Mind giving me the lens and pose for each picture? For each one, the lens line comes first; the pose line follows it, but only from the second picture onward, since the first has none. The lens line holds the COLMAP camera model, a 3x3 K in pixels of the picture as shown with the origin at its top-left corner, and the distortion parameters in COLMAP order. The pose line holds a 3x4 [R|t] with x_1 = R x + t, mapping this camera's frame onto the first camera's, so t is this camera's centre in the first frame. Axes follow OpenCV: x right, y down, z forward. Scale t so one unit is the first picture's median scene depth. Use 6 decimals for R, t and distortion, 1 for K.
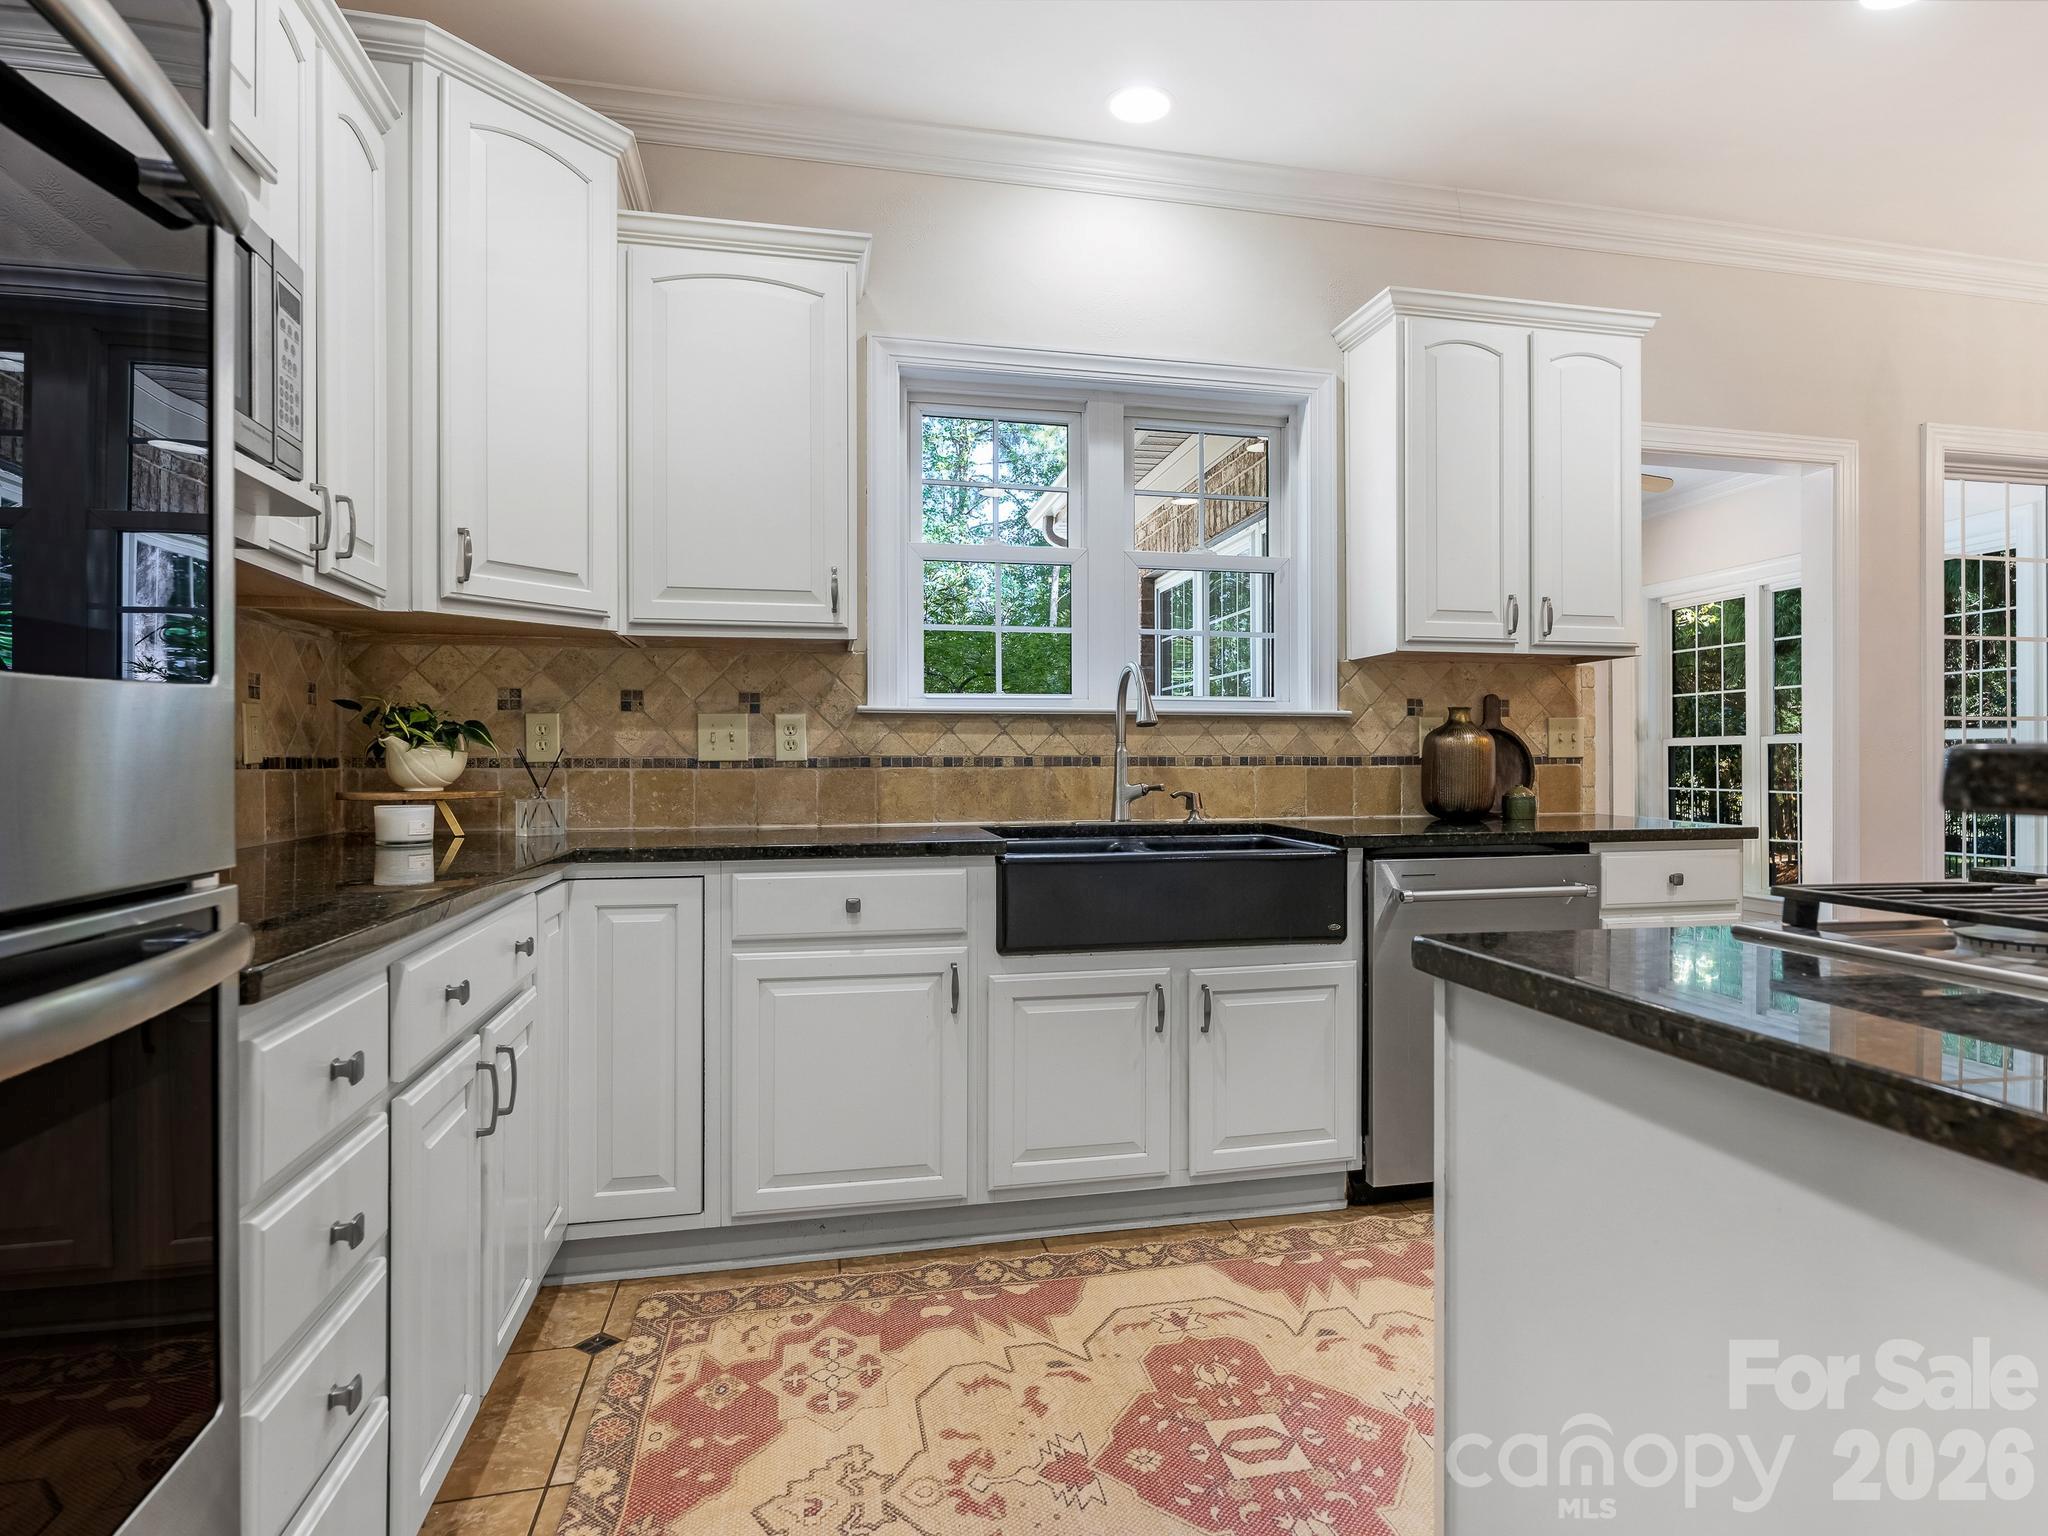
lens RADIAL K [[1187.6, 0, 1022.7], [0, 1187.6, 761.1], [0, 0, 1]] dist [0.000856, -0.000032]
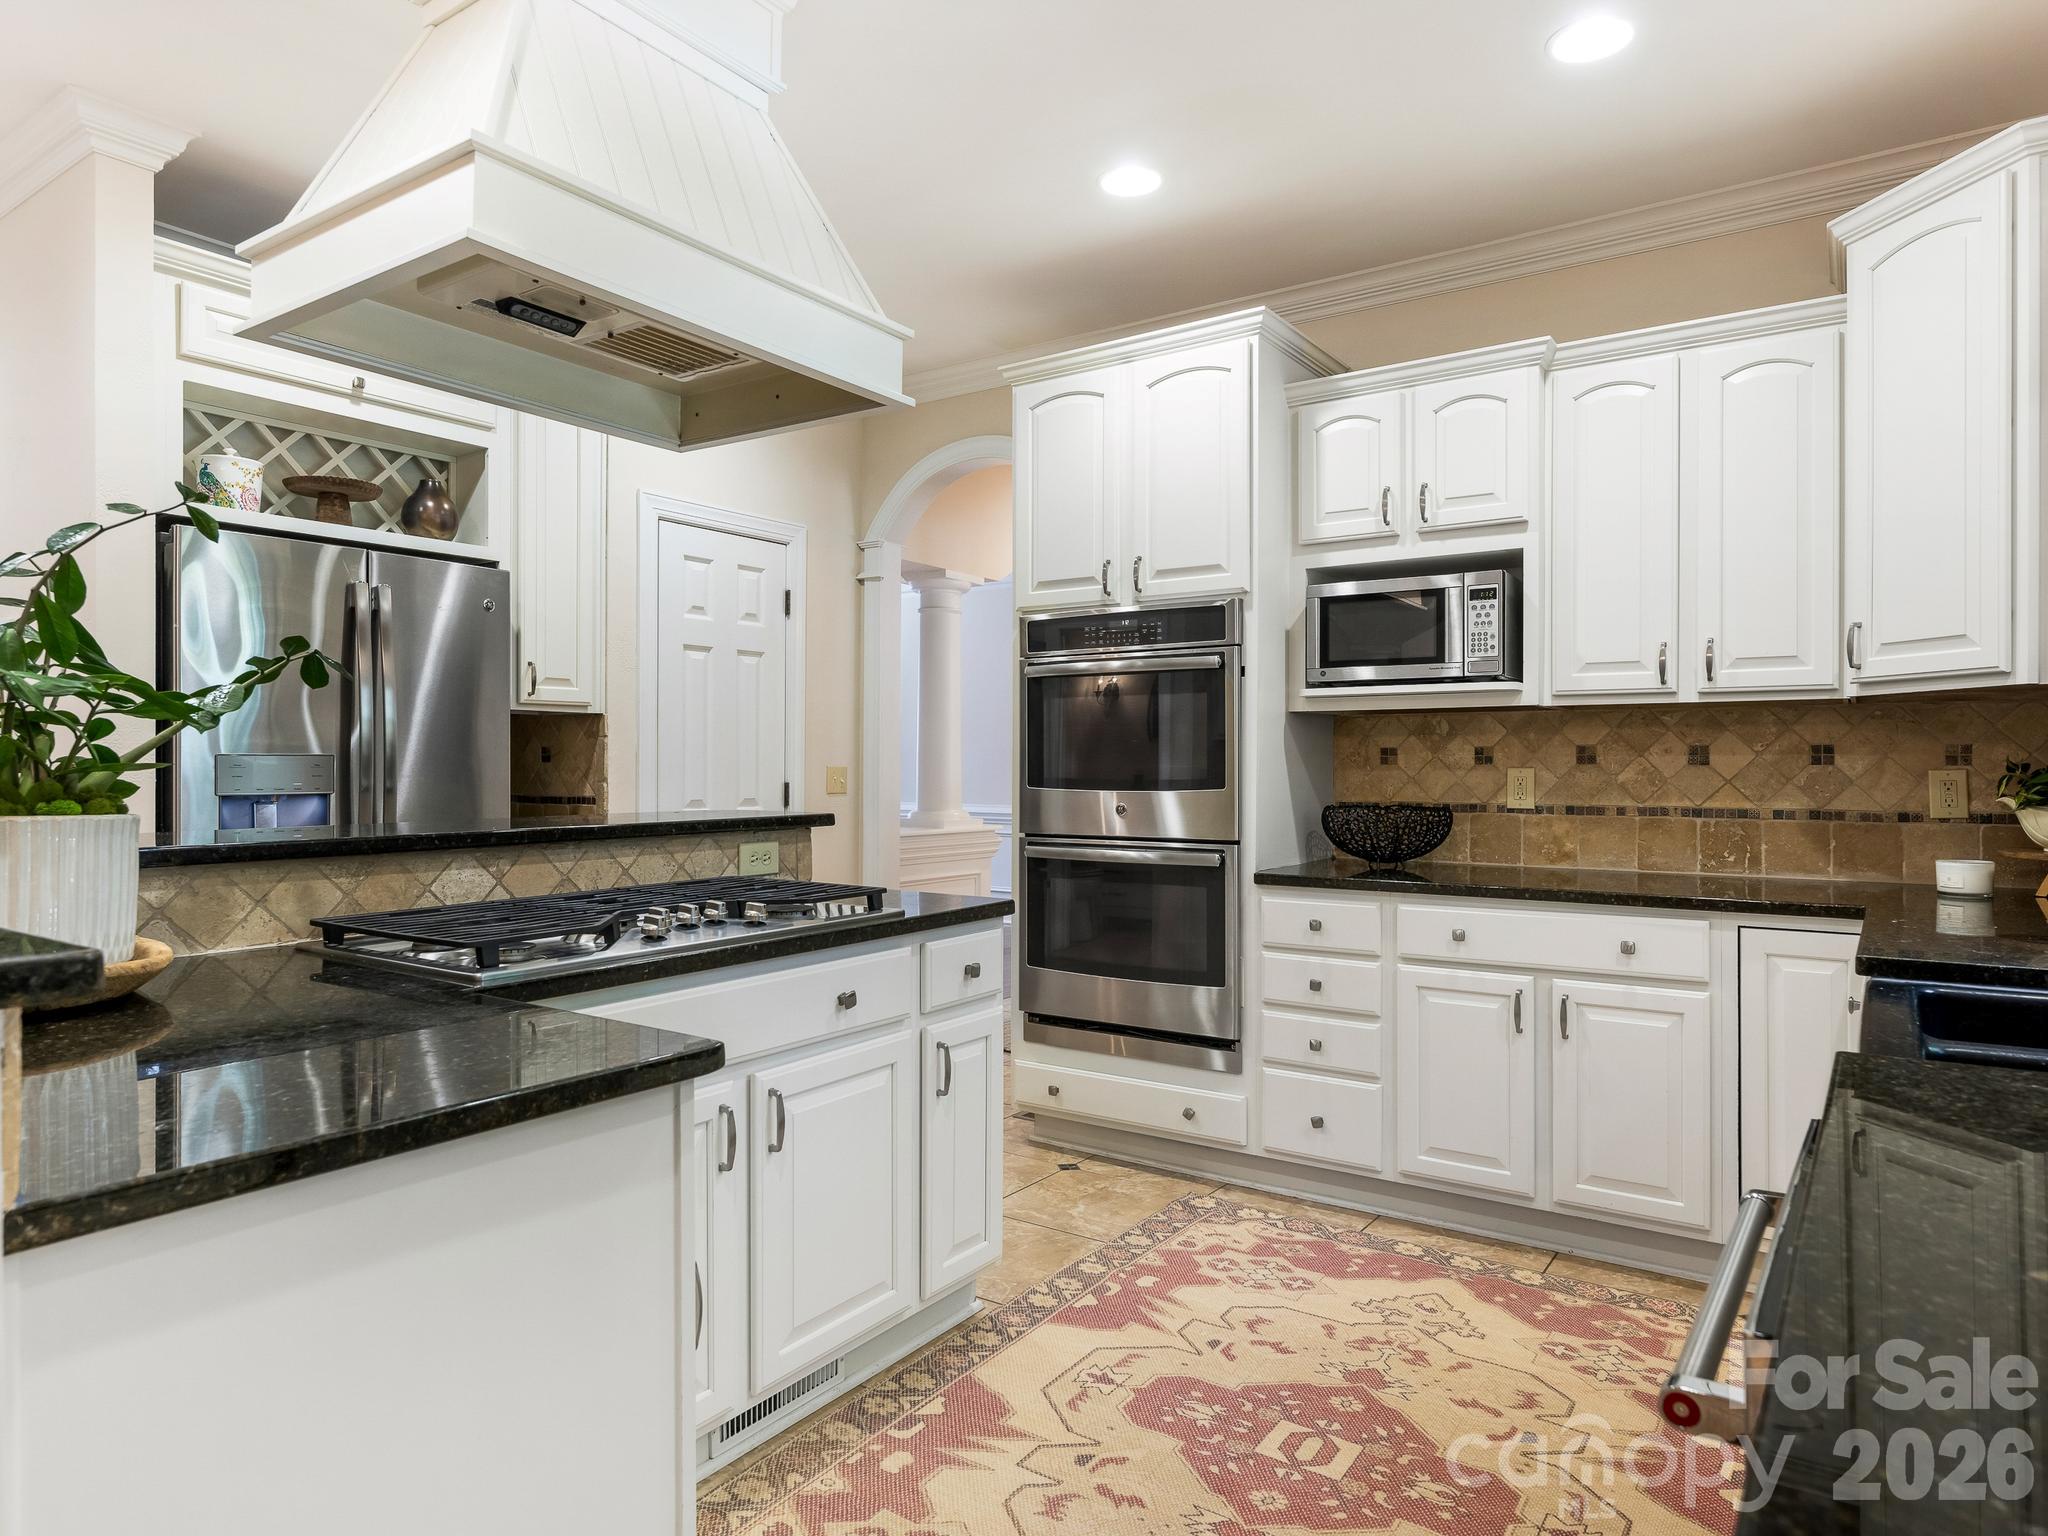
lens RADIAL K [[1260.7, 0, 1021.8], [0, 1260.7, 761.5], [0, 0, 1]] dist [-0.000384, -0.000313]
pose [[-0.718995, 0.004314, -0.695002, 1.172051], [0.002561, 0.999990, 0.003557, -0.063242], [0.695010, 0.000778, -0.718999, 1.621750]]
